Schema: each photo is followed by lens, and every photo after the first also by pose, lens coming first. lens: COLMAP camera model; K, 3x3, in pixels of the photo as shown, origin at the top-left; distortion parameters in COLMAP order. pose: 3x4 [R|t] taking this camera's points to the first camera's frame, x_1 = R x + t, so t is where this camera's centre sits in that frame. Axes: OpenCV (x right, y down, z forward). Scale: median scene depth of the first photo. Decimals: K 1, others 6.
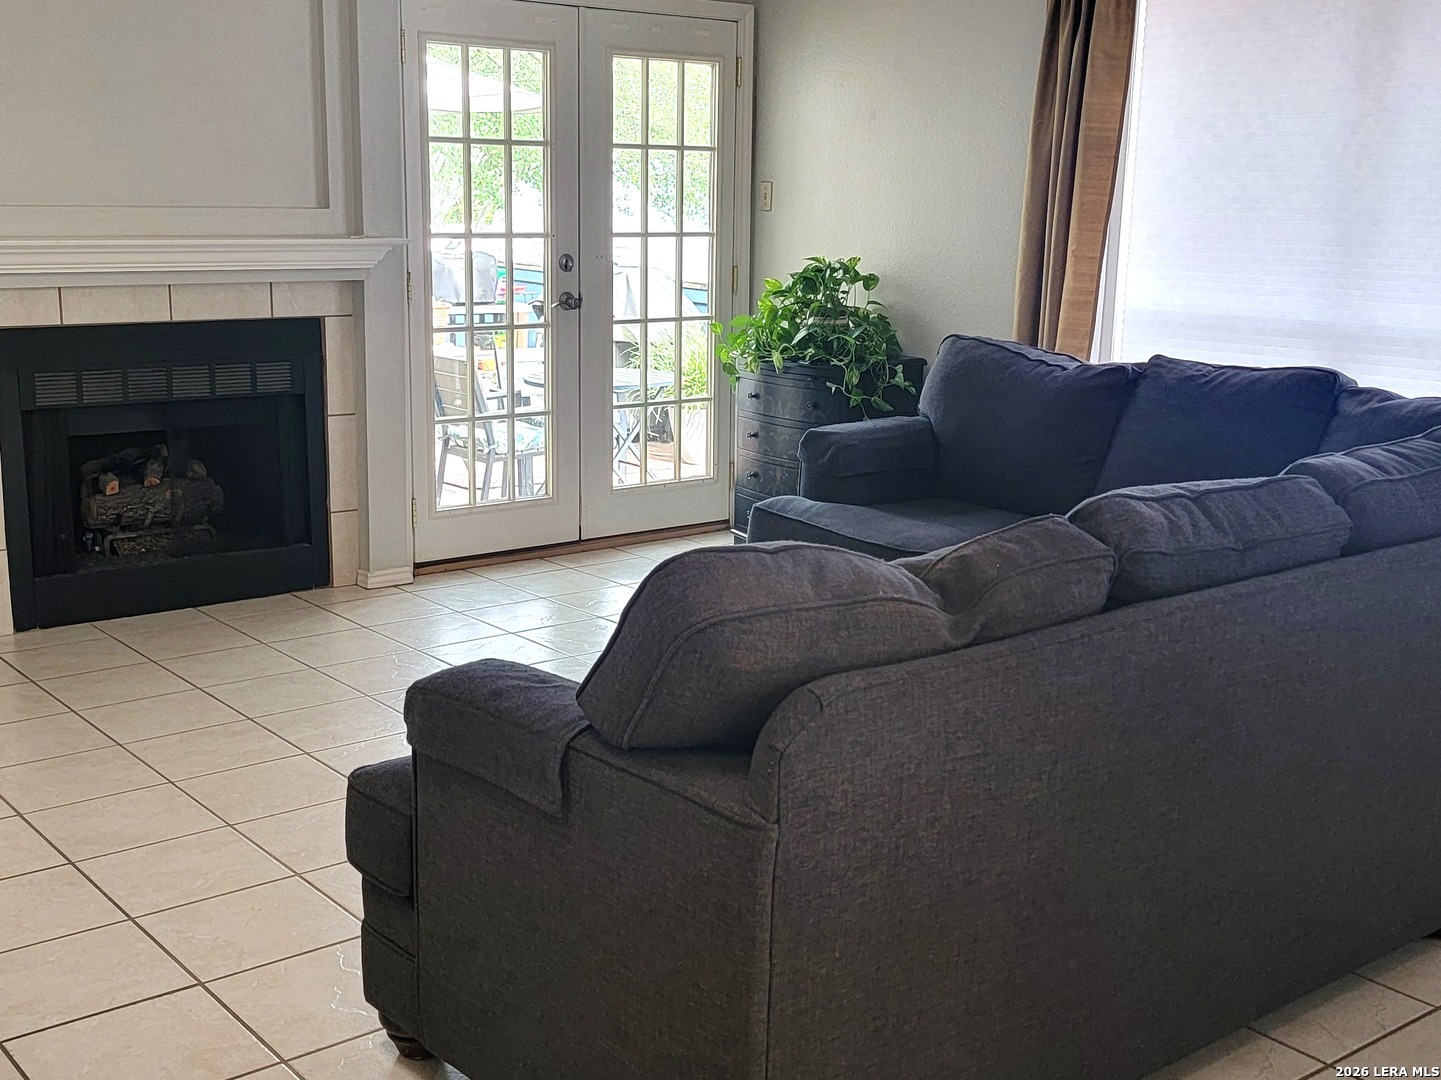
lens RADIAL K [[1677.7, 0, 720.6], [0, 1677.7, 542.4], [0, 0, 1]] dist [0.014510, 0.000000]
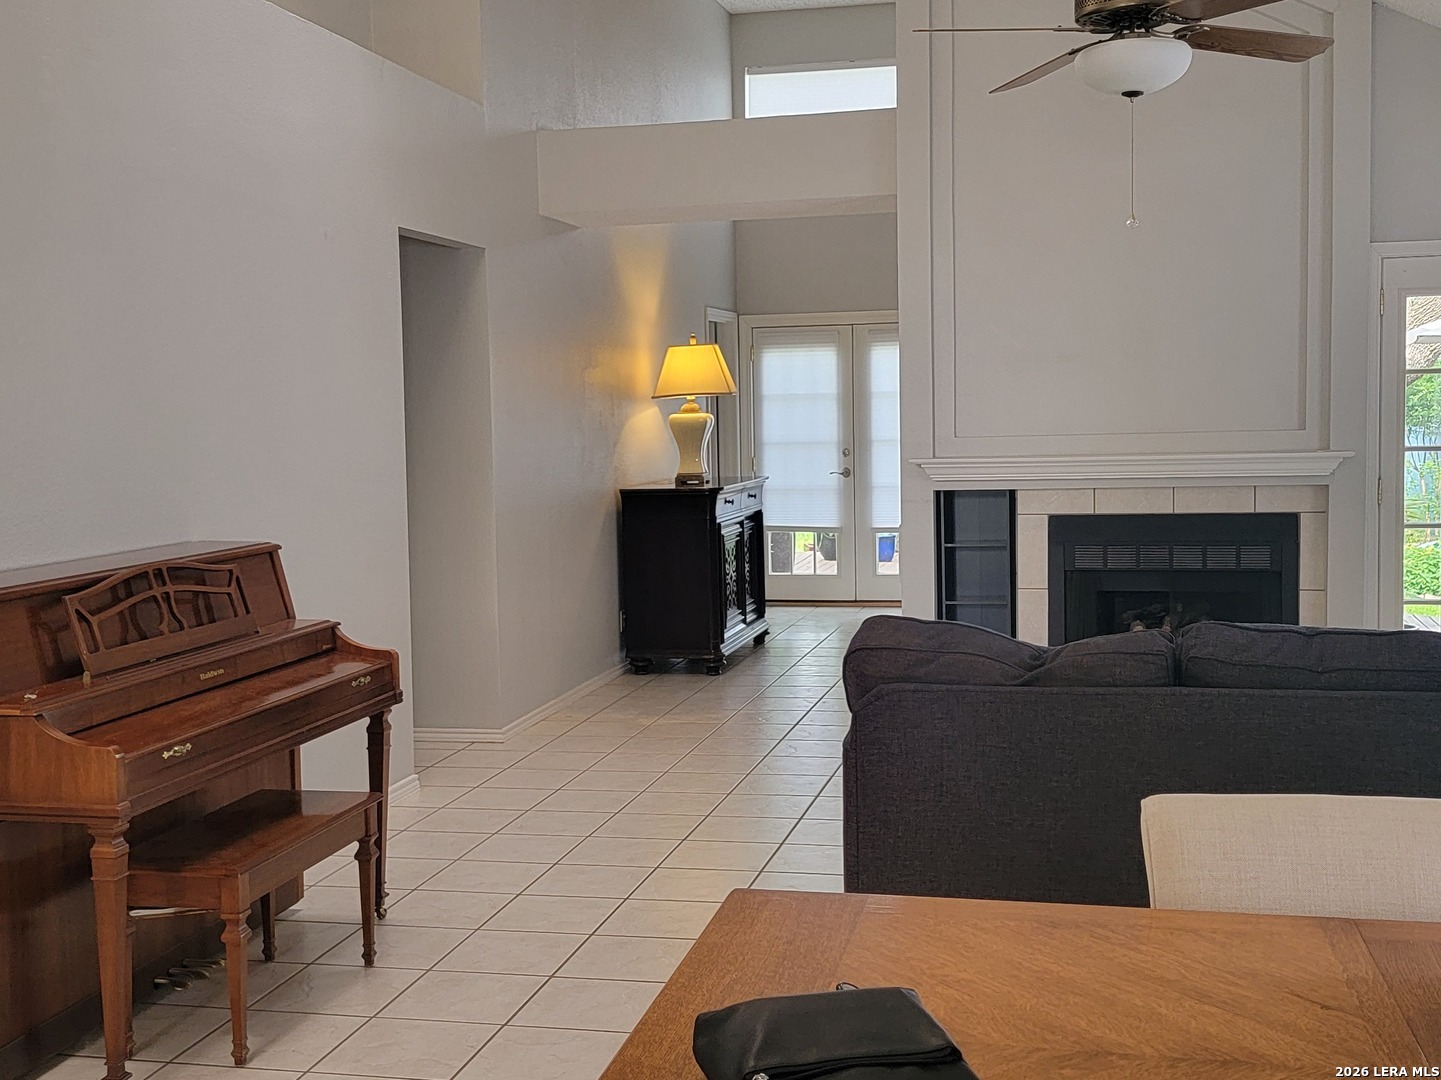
lens RADIAL K [[1677.7, 0, 721.6], [0, 1677.7, 539.3], [0, 0, 1]] dist [0.014510, 0.000000]
pose [[0.605921, 0.029442, -0.794980, 0.537578], [-0.128857, 0.989751, -0.061557, 0.022848], [0.785019, 0.139737, 0.603505, -0.125660]]
